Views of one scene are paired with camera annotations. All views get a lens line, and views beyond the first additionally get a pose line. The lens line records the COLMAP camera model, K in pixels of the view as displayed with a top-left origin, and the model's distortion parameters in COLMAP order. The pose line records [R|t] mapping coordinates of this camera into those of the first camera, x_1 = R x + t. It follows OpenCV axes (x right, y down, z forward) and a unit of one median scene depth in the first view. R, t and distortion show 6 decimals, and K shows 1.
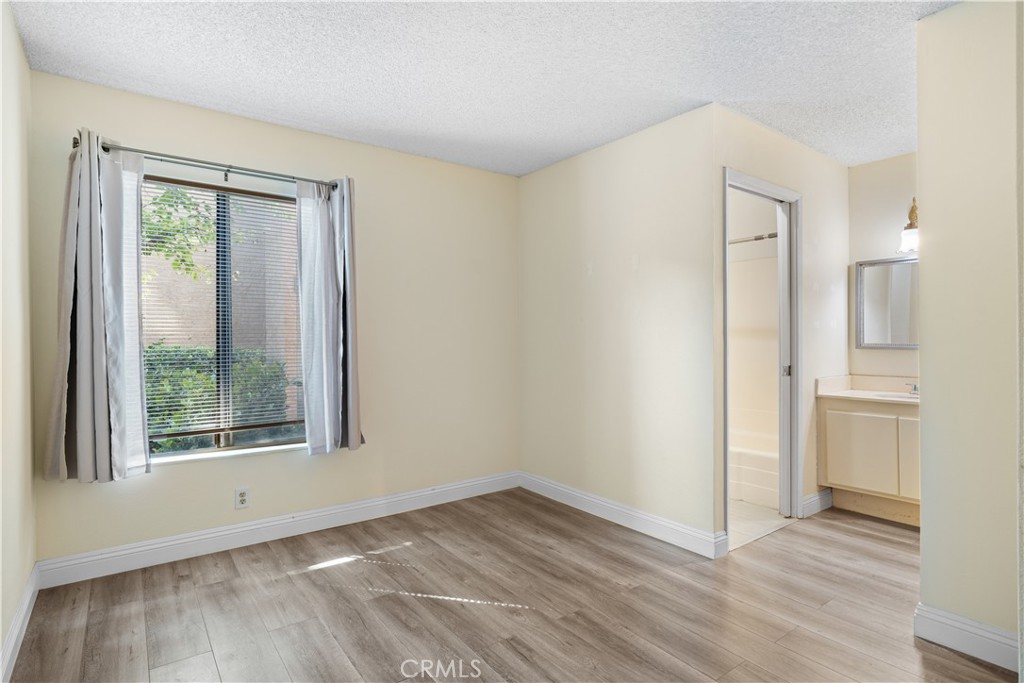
lens RADIAL K [[527.0, 0, 511.7], [0, 527.0, 341.0], [0, 0, 1]] dist [-0.001641, 0.000180]
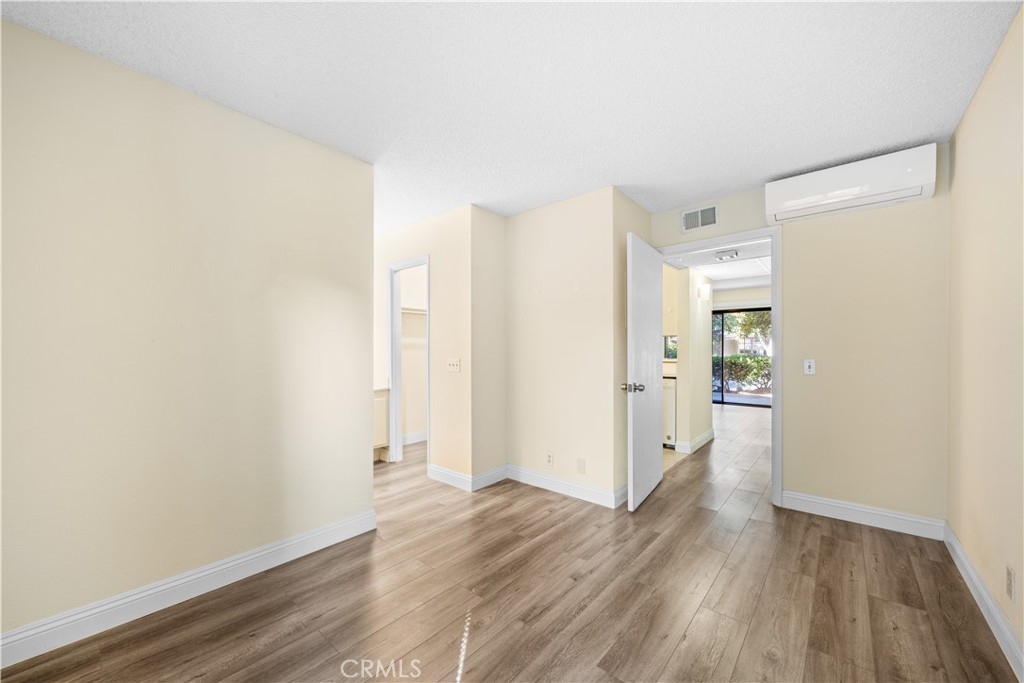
lens RADIAL K [[381.6, 0, 511.2], [0, 381.6, 347.4], [0, 0, 1]] dist [-0.001410, -0.000070]
pose [[-0.214605, 0.013282, 0.976611, -0.730380], [0.010024, 0.999885, -0.011395, -0.005531], [-0.976649, 0.007344, -0.214714, 1.097905]]
